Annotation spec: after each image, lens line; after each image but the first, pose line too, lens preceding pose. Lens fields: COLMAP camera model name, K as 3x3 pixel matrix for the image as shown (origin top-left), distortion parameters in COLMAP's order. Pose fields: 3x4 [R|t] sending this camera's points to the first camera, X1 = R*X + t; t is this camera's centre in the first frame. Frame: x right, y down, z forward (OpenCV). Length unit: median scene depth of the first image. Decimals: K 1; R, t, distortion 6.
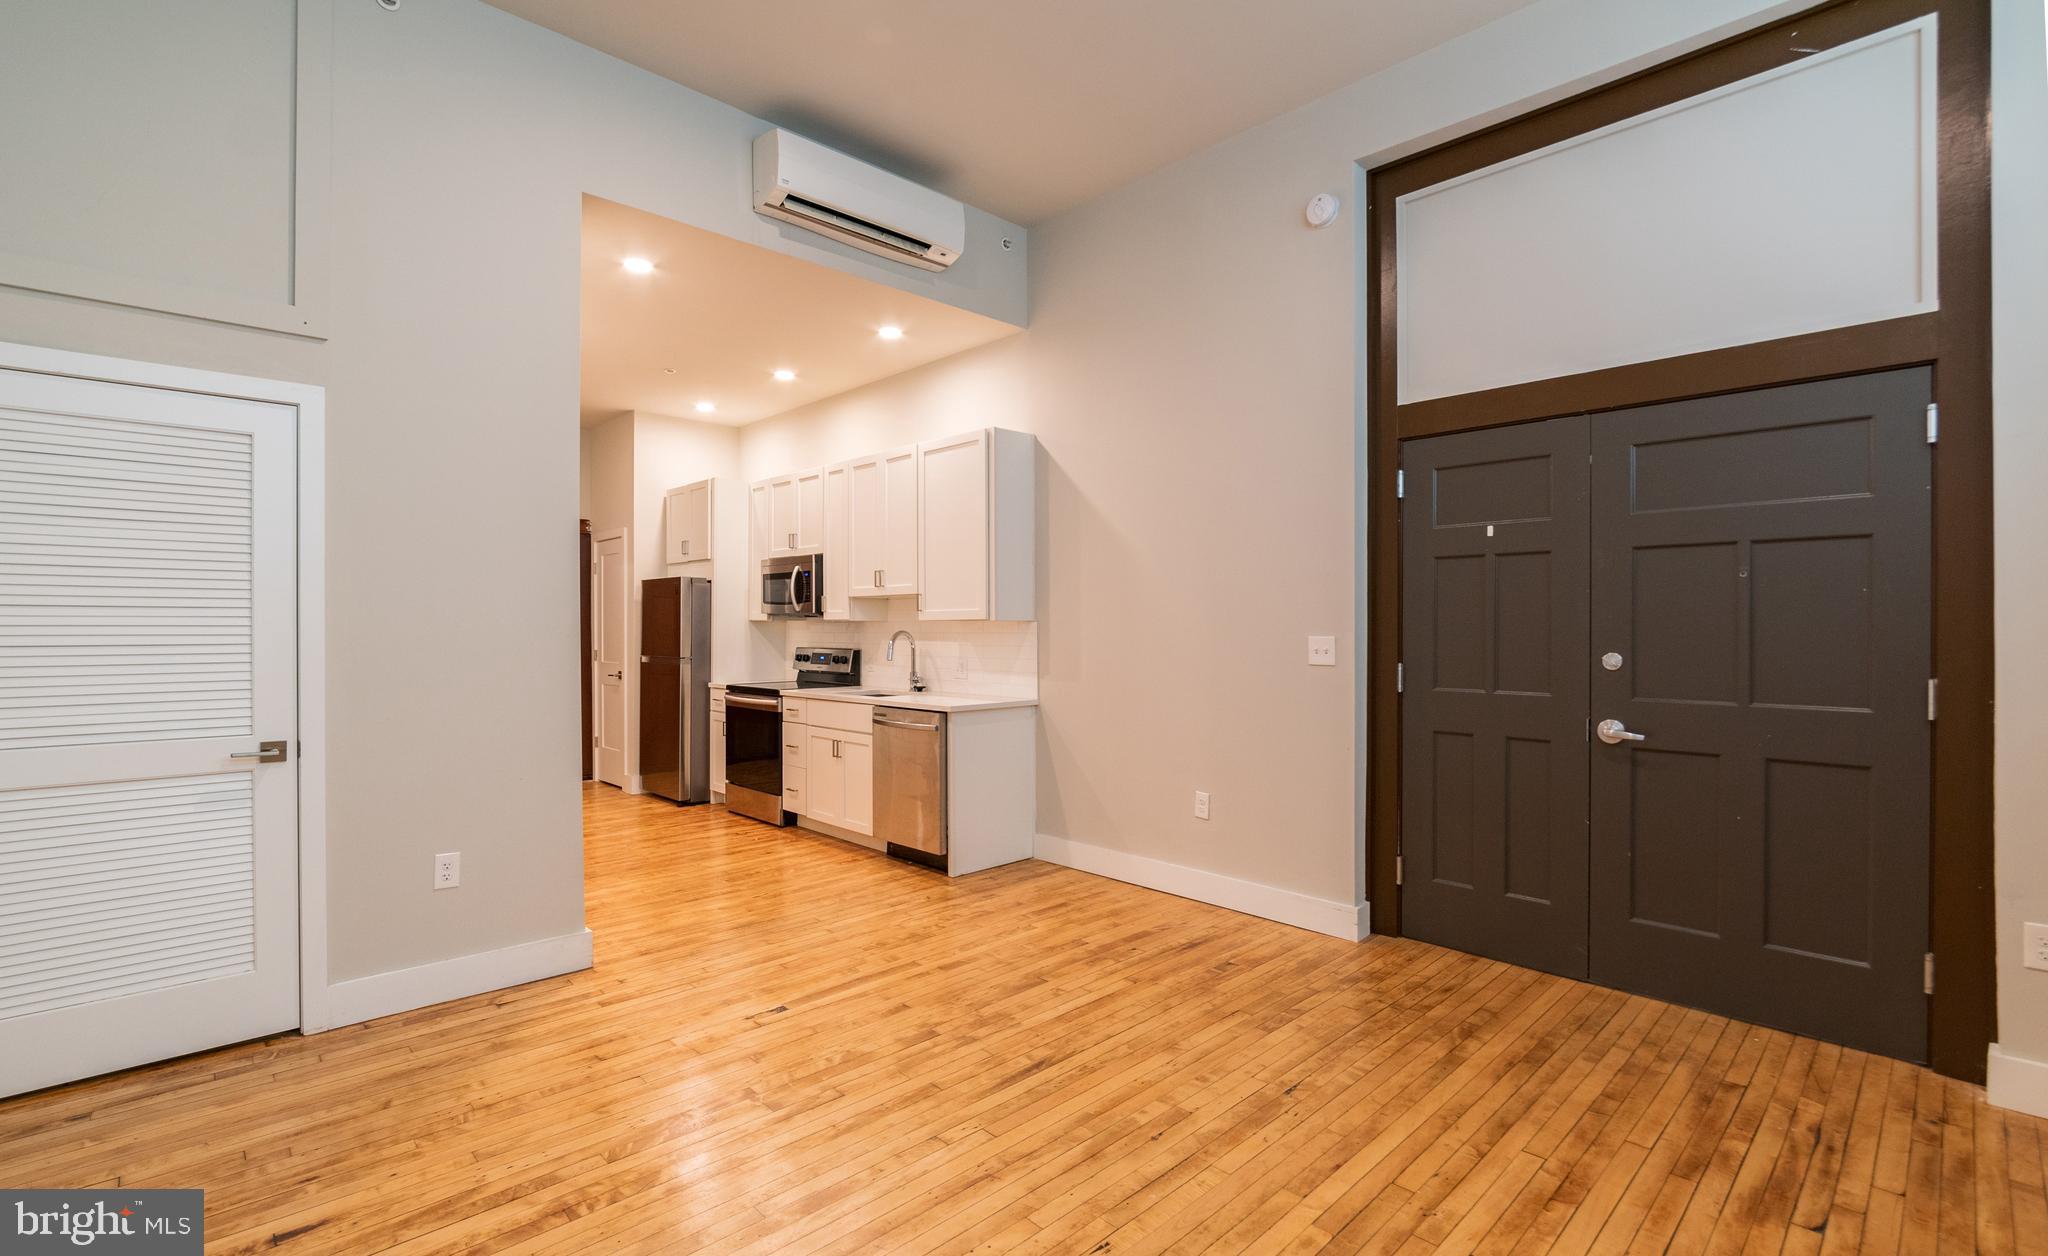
lens RADIAL K [[885.8, 0, 953.6], [0, 885.8, 624.3], [0, 0, 1]] dist [-0.012416, 0.000366]
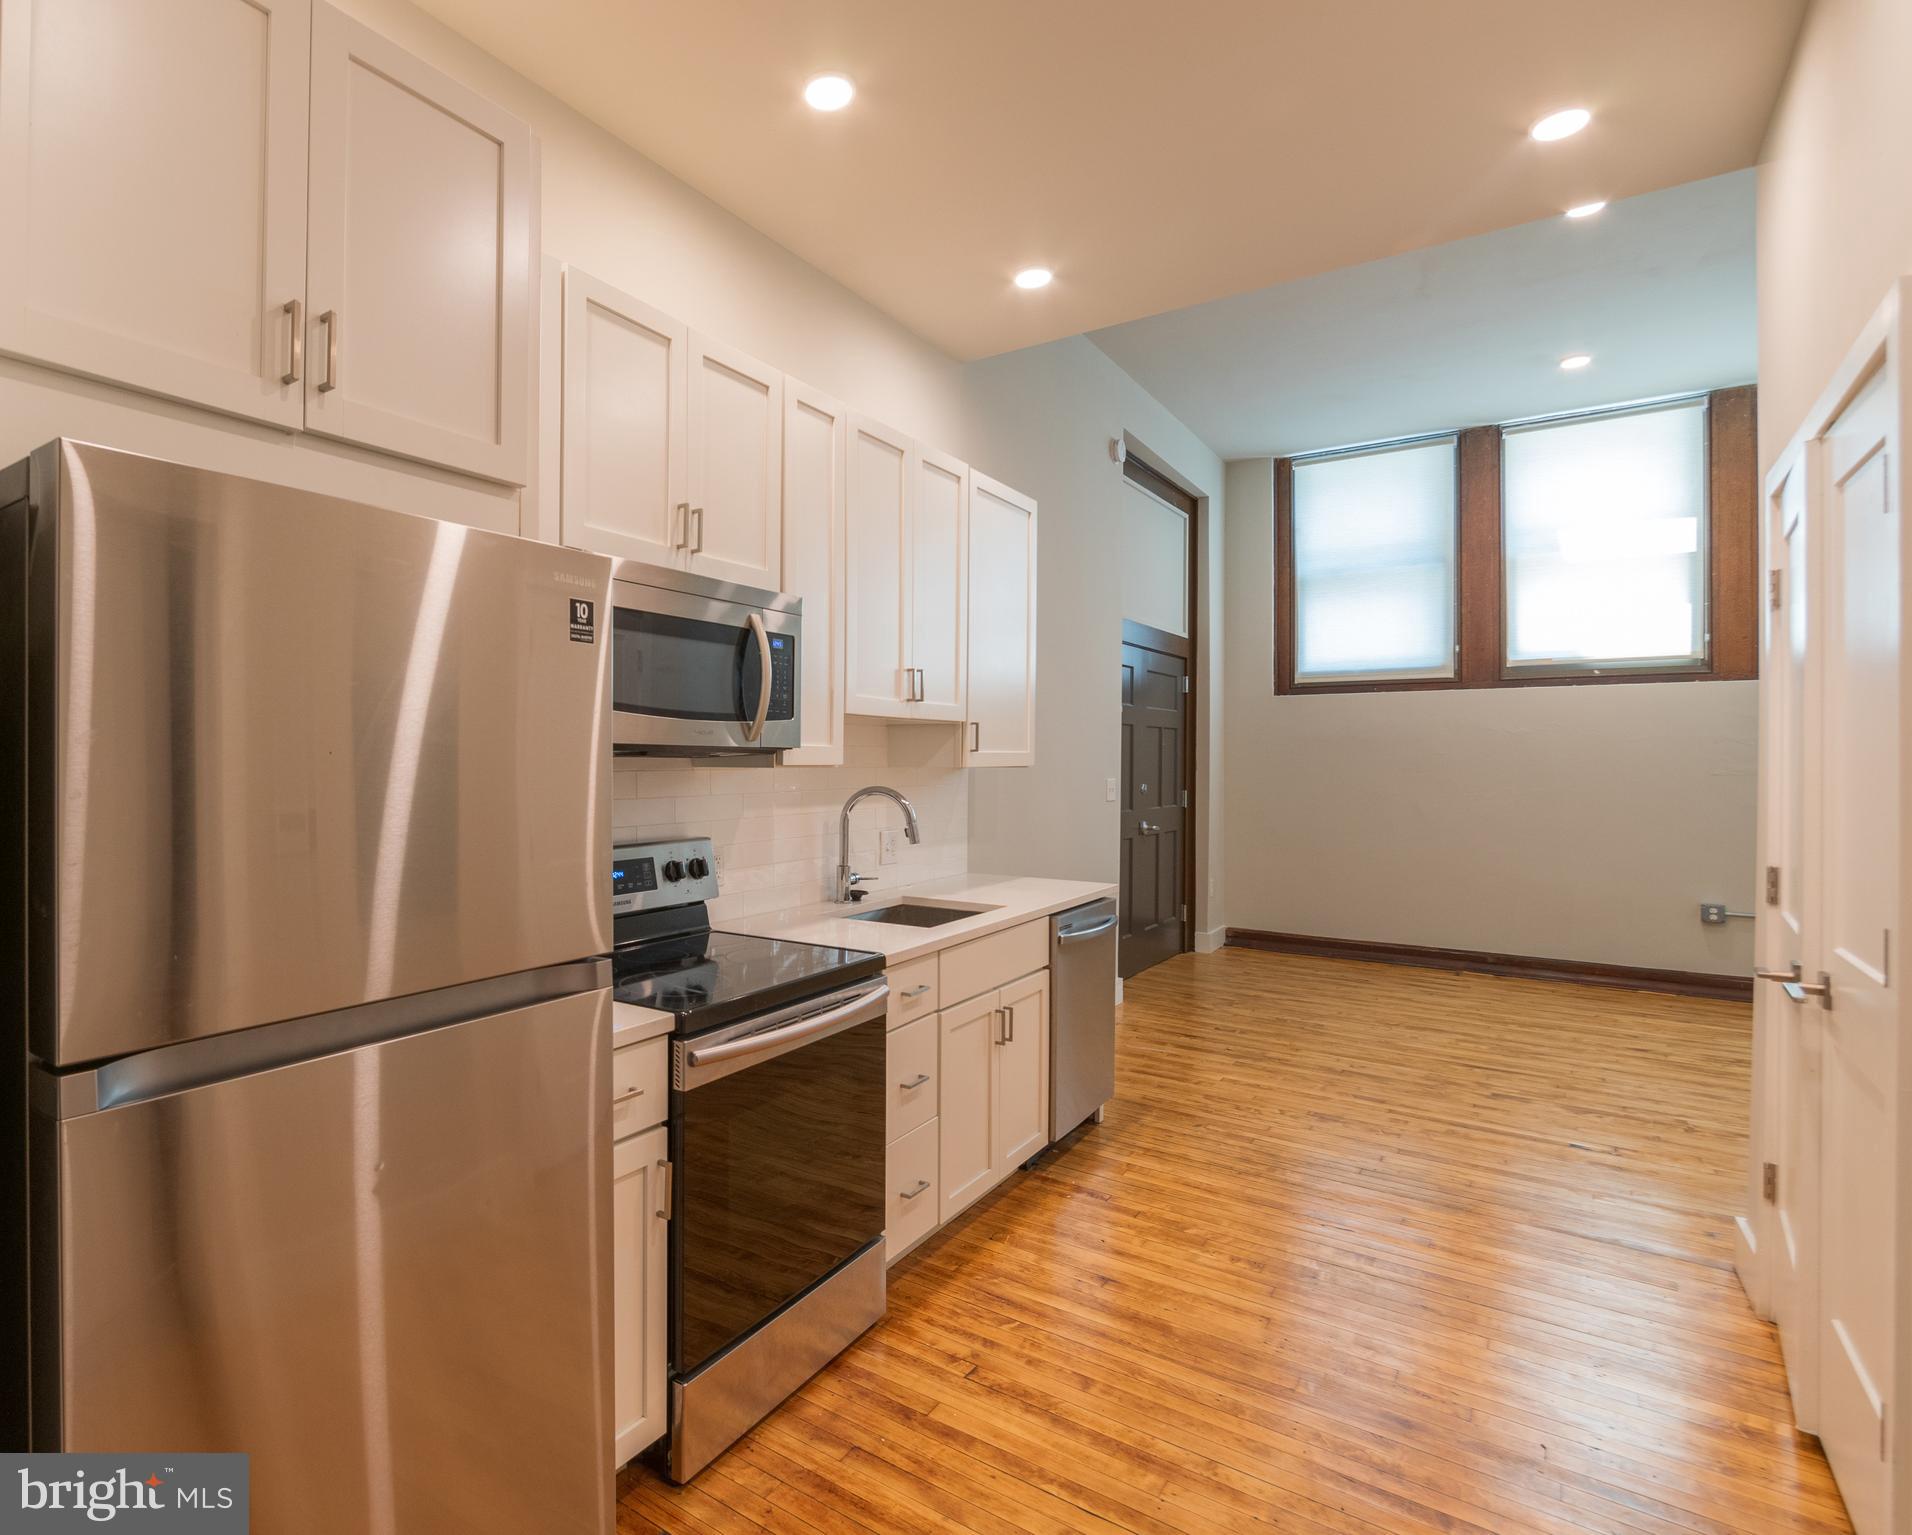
lens RADIAL K [[1007.7, 0, 839.6], [0, 1007.7, 747.2], [0, 0, 1]] dist [-0.024077, 0.003369]
pose [[-0.215830, 0.008375, 0.976395, -0.977968], [-0.009168, 0.999902, -0.010604, -0.014755], [-0.976388, -0.011240, -0.215732, 1.780431]]
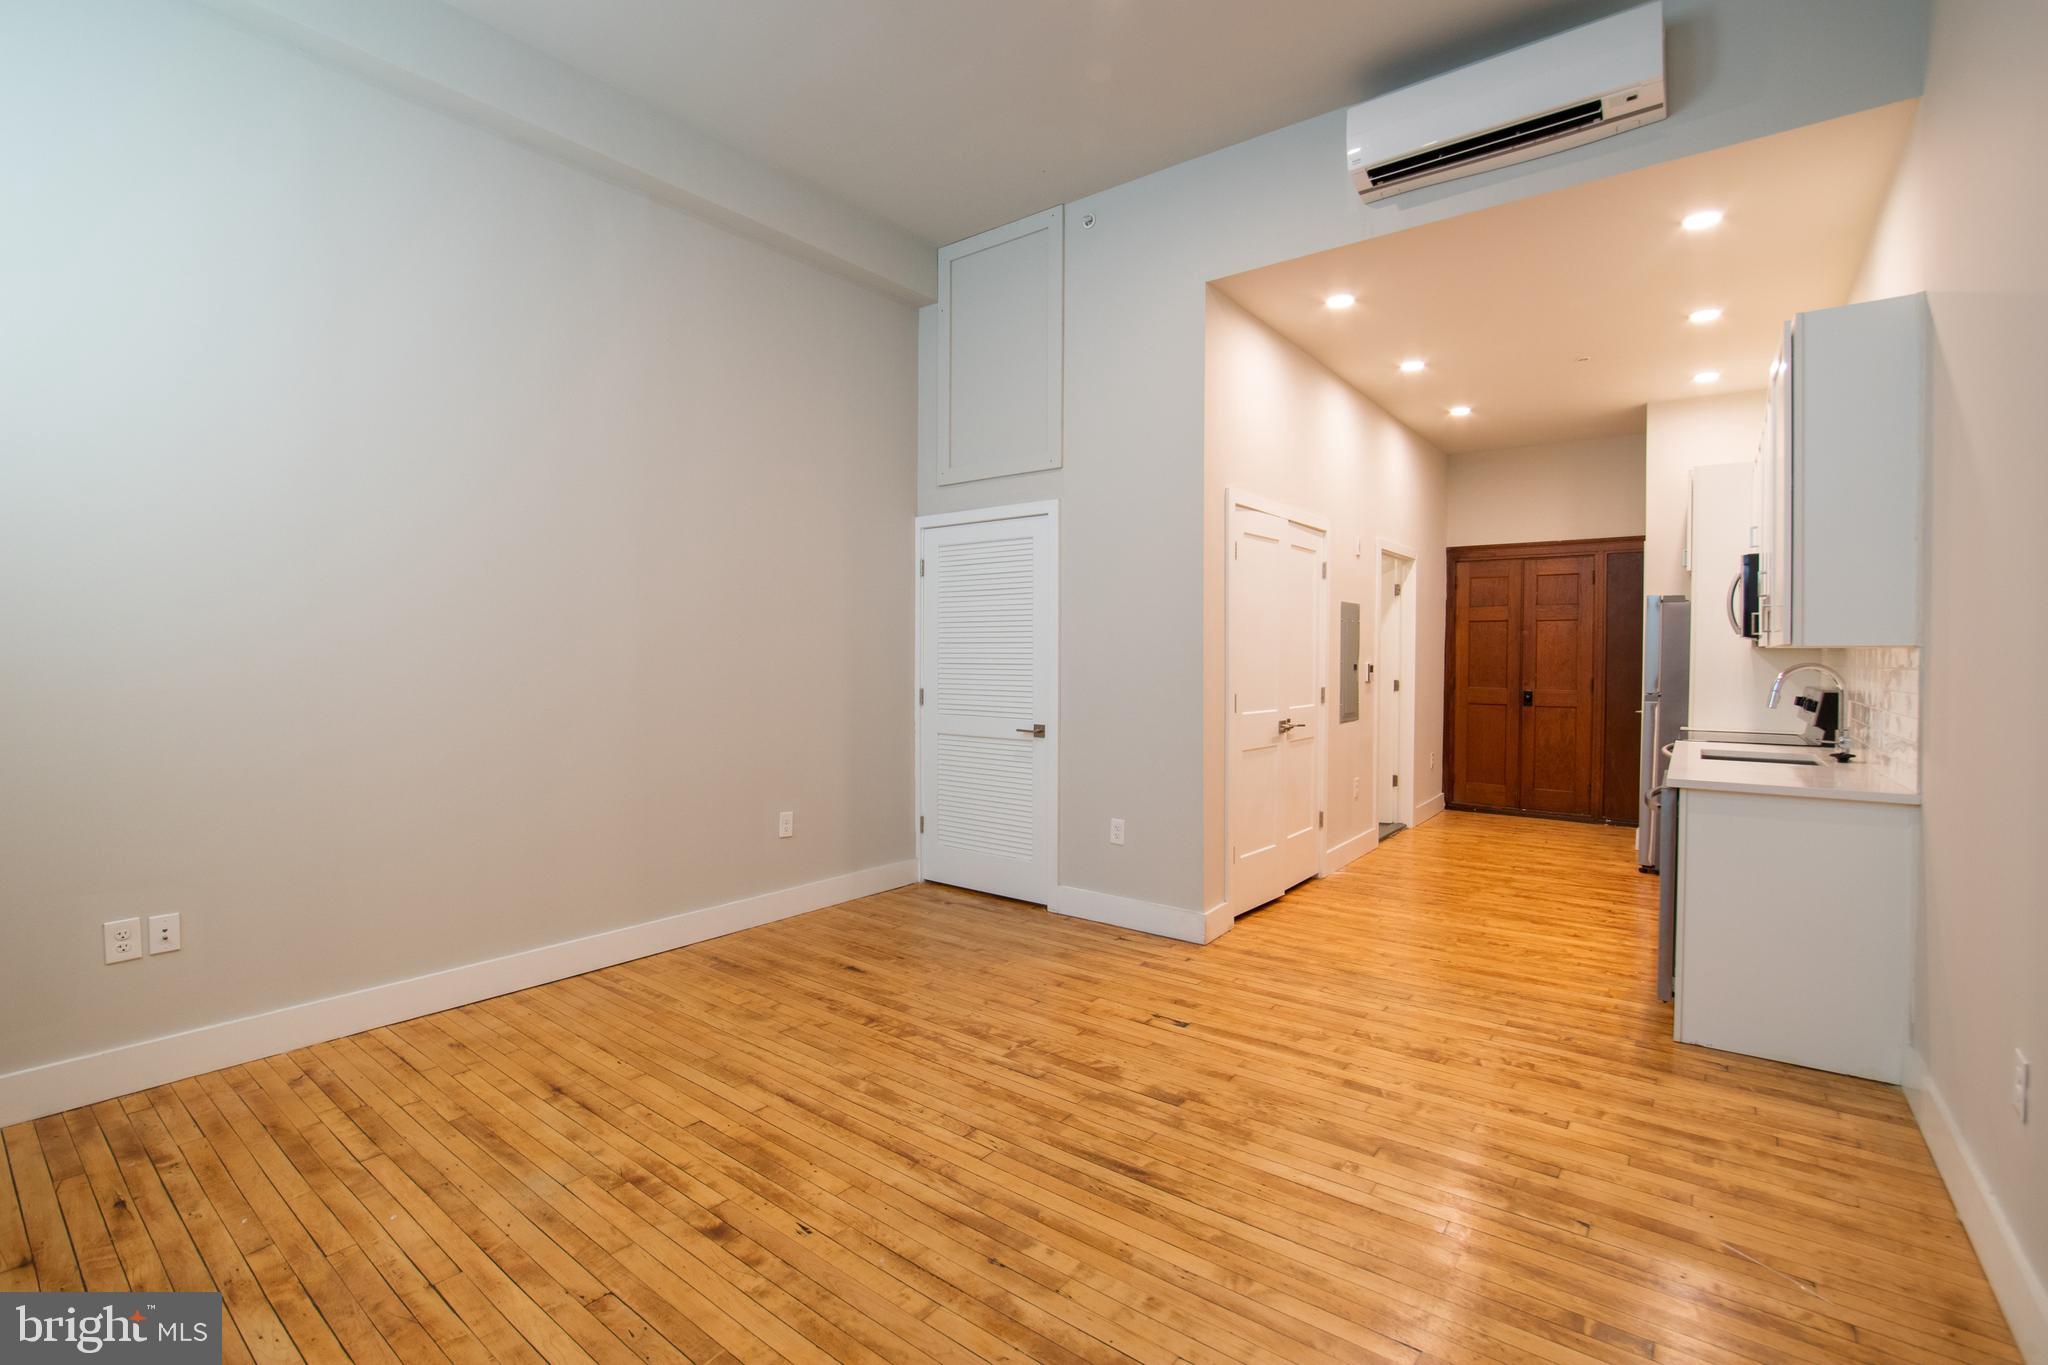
lens RADIAL K [[896.6, 0, 1121.0], [0, 896.6, 666.3], [0, 0, 1]] dist [-0.022059, 0.001758]
pose [[0.249583, 0.016475, -0.968213, 0.669419], [0.000733, 0.999852, 0.017202, -0.002042], [0.968353, -0.005003, 0.249534, 0.565239]]
